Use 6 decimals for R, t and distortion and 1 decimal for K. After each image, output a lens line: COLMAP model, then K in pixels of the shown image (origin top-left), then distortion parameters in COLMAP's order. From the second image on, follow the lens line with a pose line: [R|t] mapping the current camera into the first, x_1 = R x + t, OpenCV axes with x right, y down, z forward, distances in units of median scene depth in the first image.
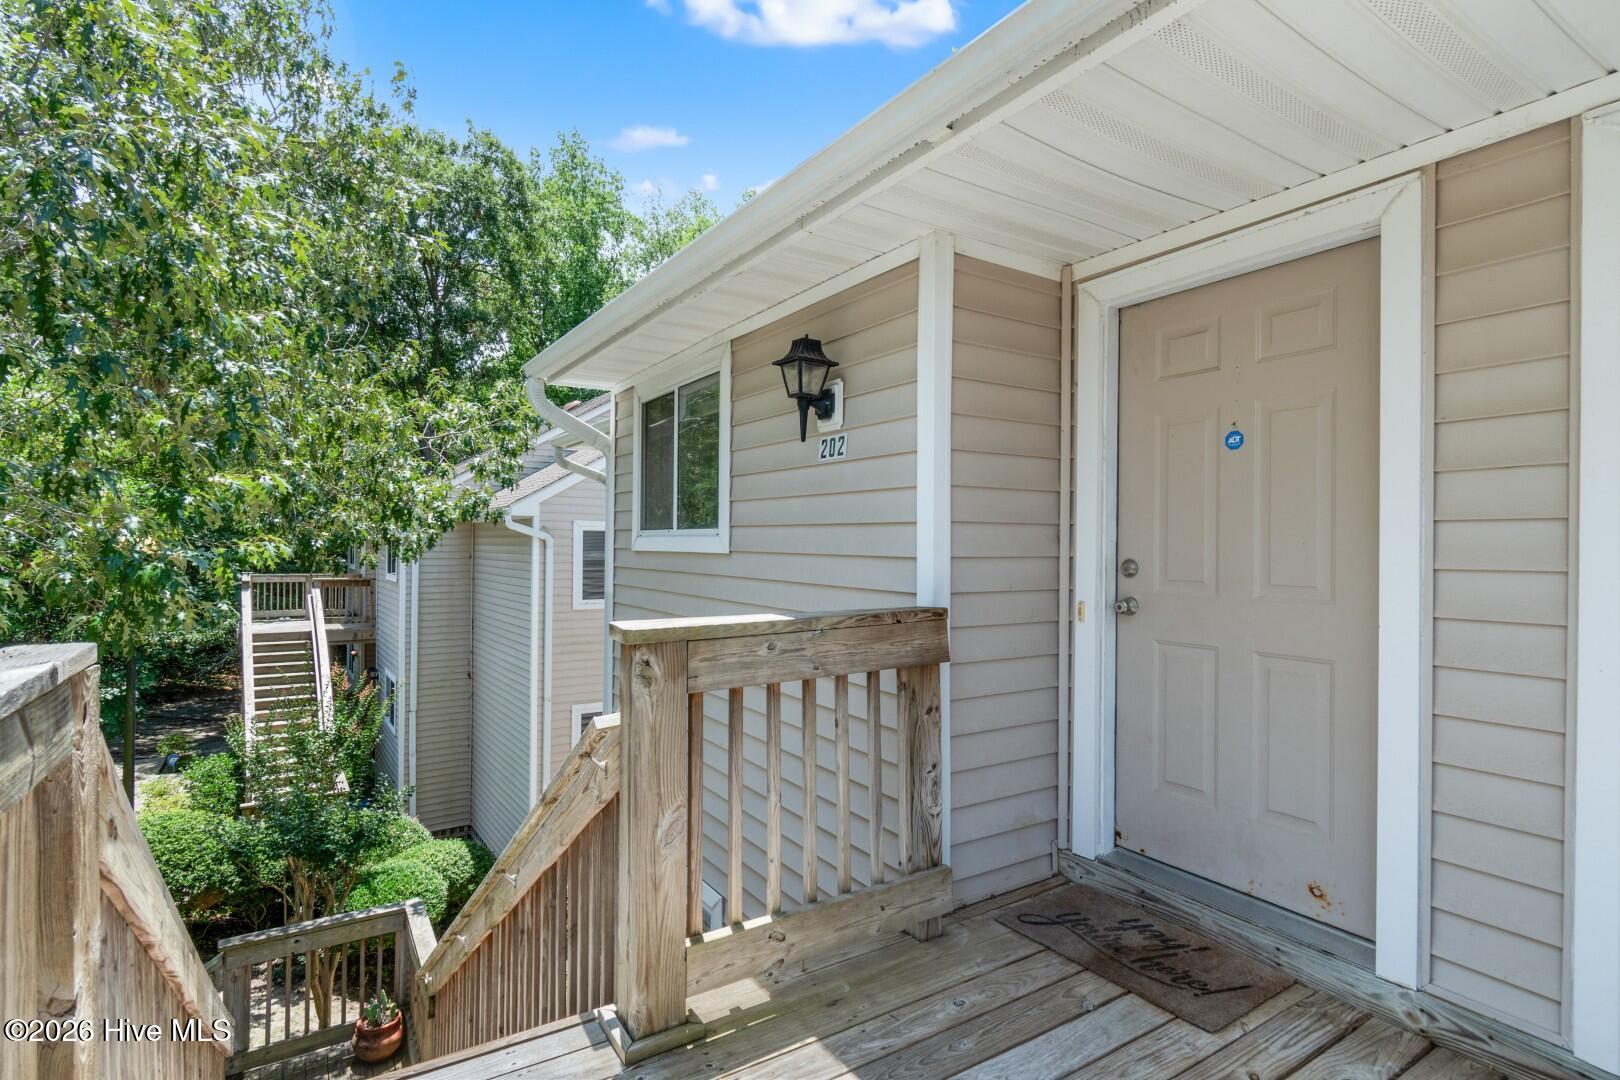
lens RADIAL K [[800.5, 0, 810.0], [0, 800.5, 540.0], [0, 0, 1]] dist [0.036213, -0.000008]
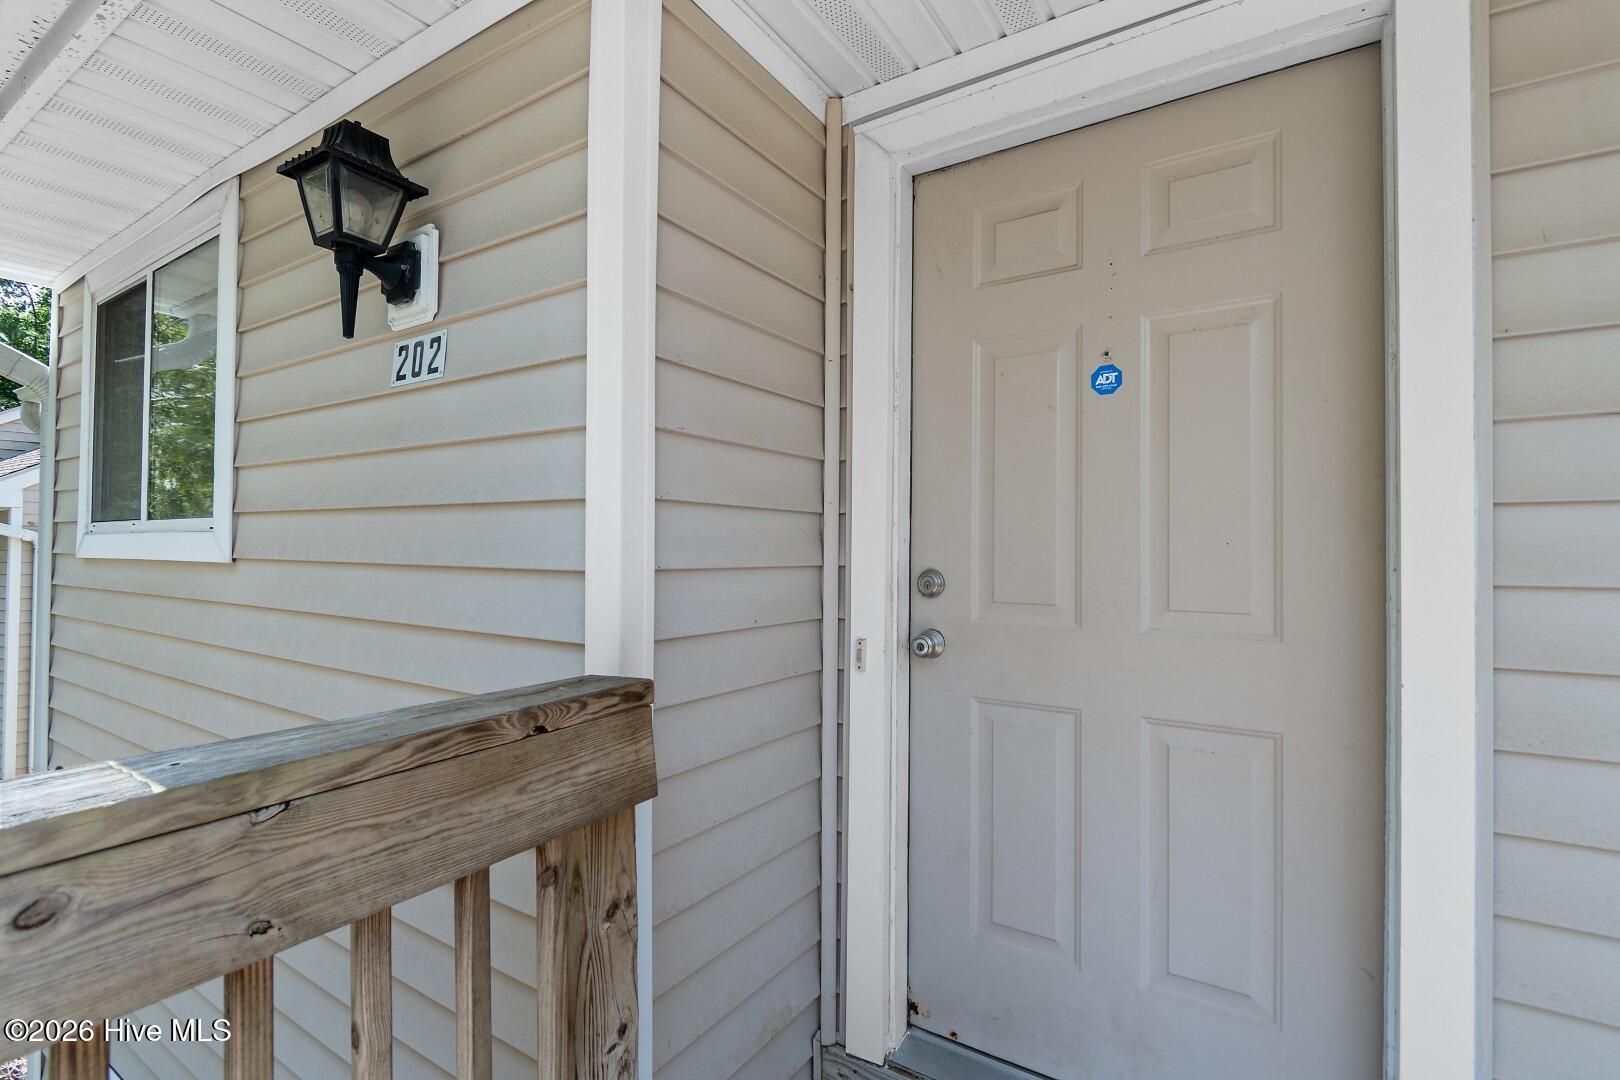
lens RADIAL K [[749.9, 0, 810.0], [0, 749.9, 540.0], [0, 0, 1]] dist [0.000327, -0.000337]
pose [[0.910405, 0.004720, 0.413692, 0.066172], [-0.002134, 0.999975, -0.006713, 0.005190], [-0.413713, 0.005229, 0.910392, 0.507177]]
